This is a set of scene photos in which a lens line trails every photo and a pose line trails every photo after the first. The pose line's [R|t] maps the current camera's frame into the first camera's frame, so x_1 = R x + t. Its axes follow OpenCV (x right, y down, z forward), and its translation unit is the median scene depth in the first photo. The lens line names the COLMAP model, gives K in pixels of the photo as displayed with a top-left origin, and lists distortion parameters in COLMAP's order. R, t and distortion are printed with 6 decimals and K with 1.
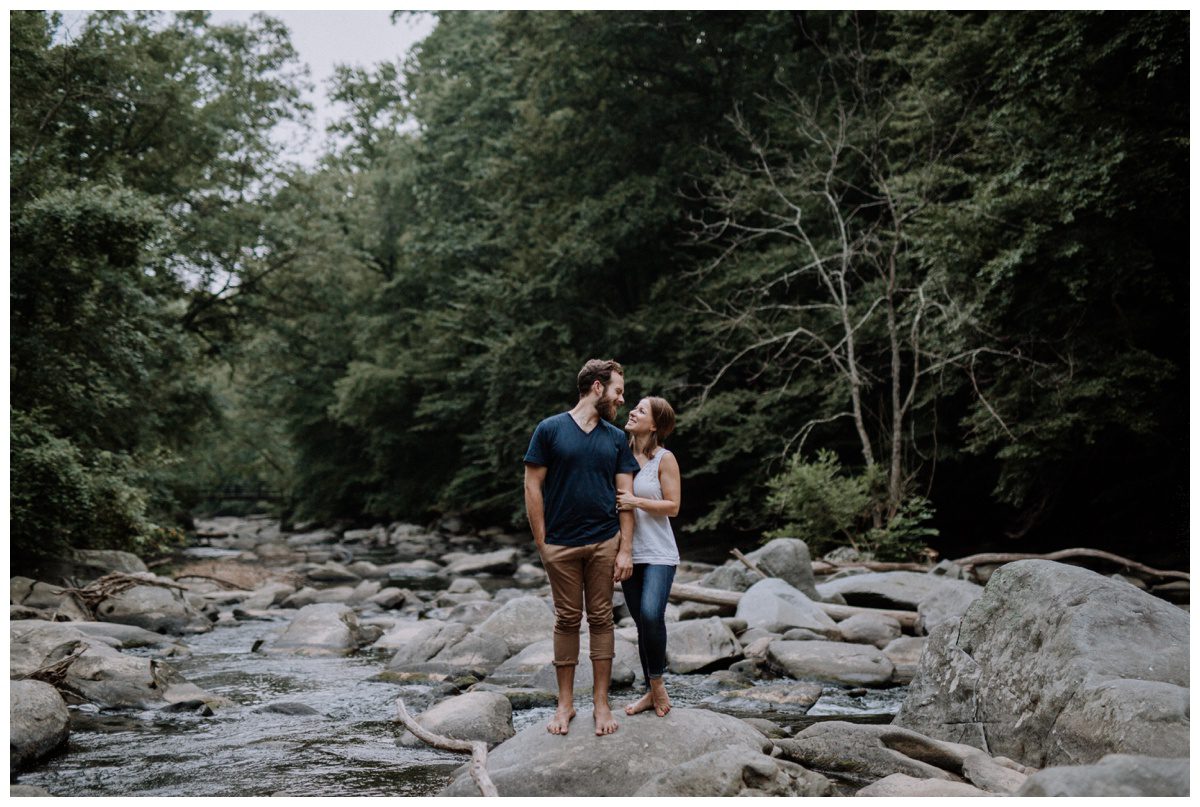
lens RADIAL K [[1636.7, 0, 602.9], [0, 1636.7, 407.6], [0, 0, 1]] dist [0.007145, 0.054253]
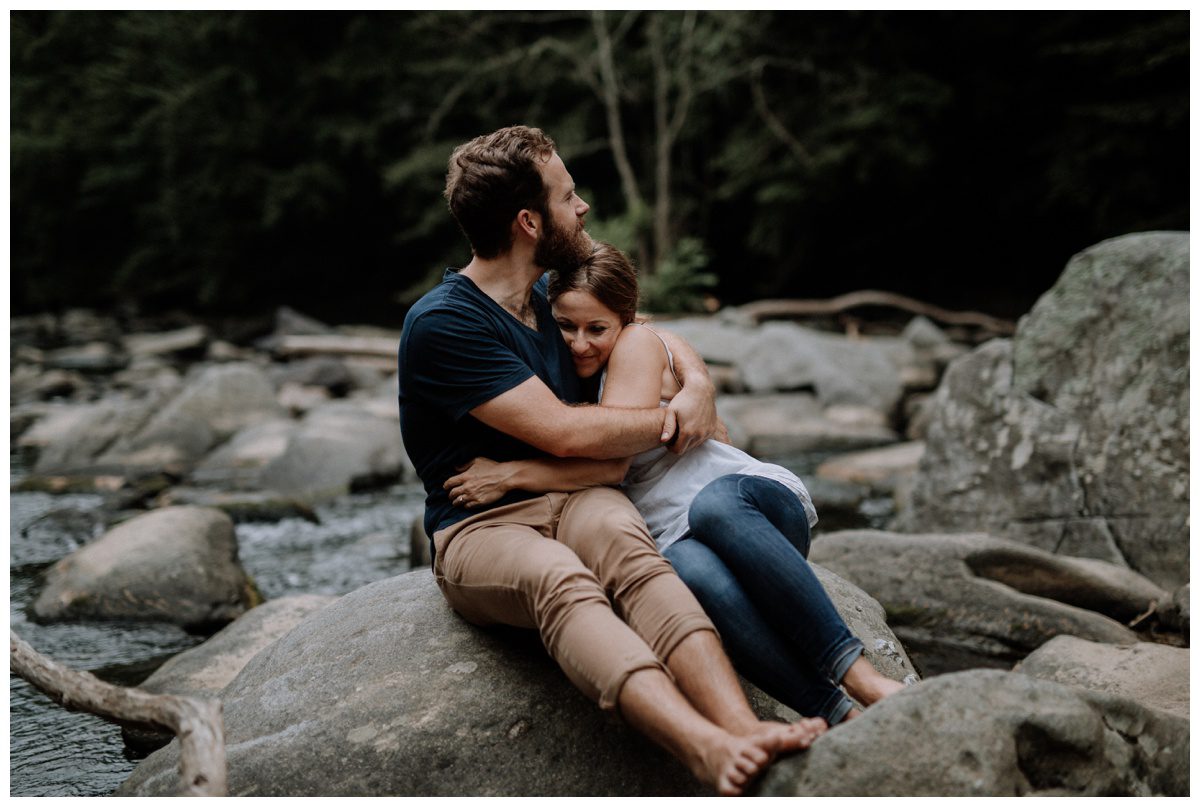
lens RADIAL K [[1636.7, 0, 602.9], [0, 1636.7, 407.6], [0, 0, 1]] dist [0.007145, 0.054253]
pose [[0.981858, -0.045536, 0.184069, -0.015579], [0.020769, 0.990722, 0.134305, 0.030211], [-0.188477, -0.128045, 0.973694, 0.195514]]
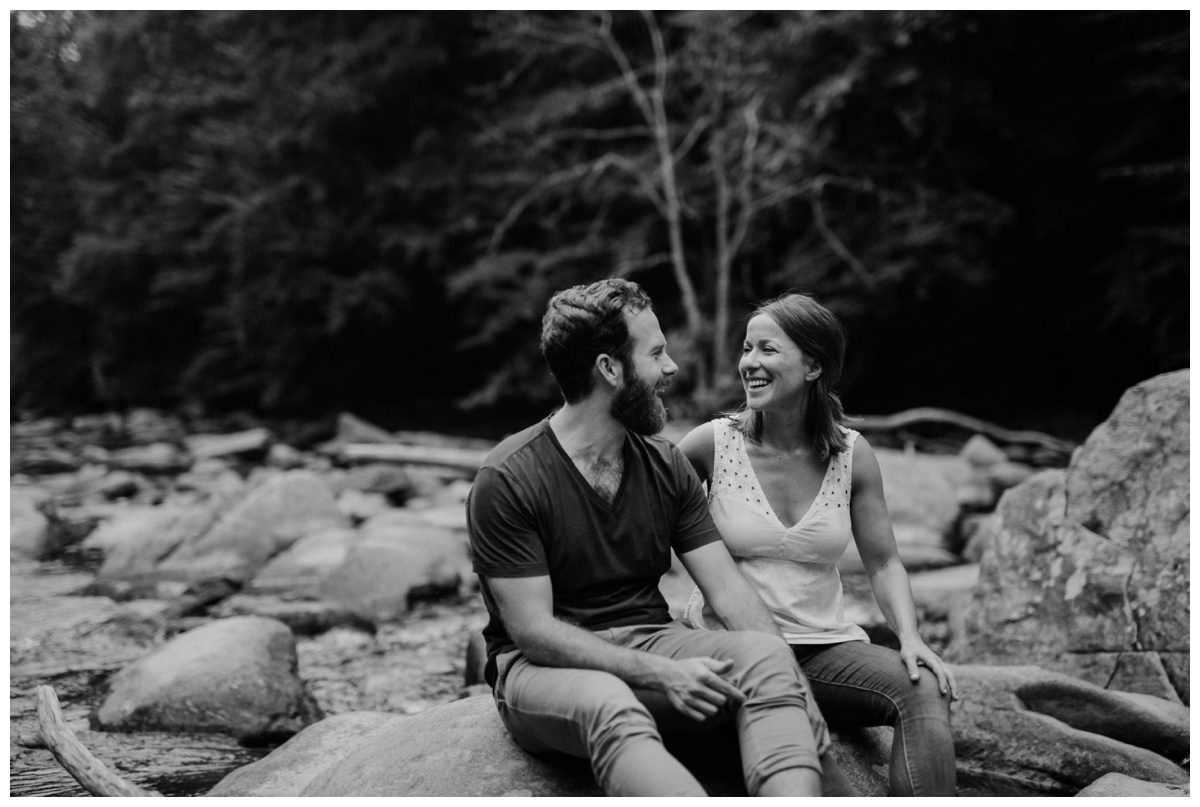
lens RADIAL K [[1636.7, 0, 602.9], [0, 1636.7, 407.6], [0, 0, 1]] dist [0.007145, 0.054253]
pose [[0.988318, -0.015800, 0.151585, -0.016322], [0.005397, 0.997616, 0.068798, 0.027391], [-0.152310, -0.067177, 0.986047, 0.191187]]
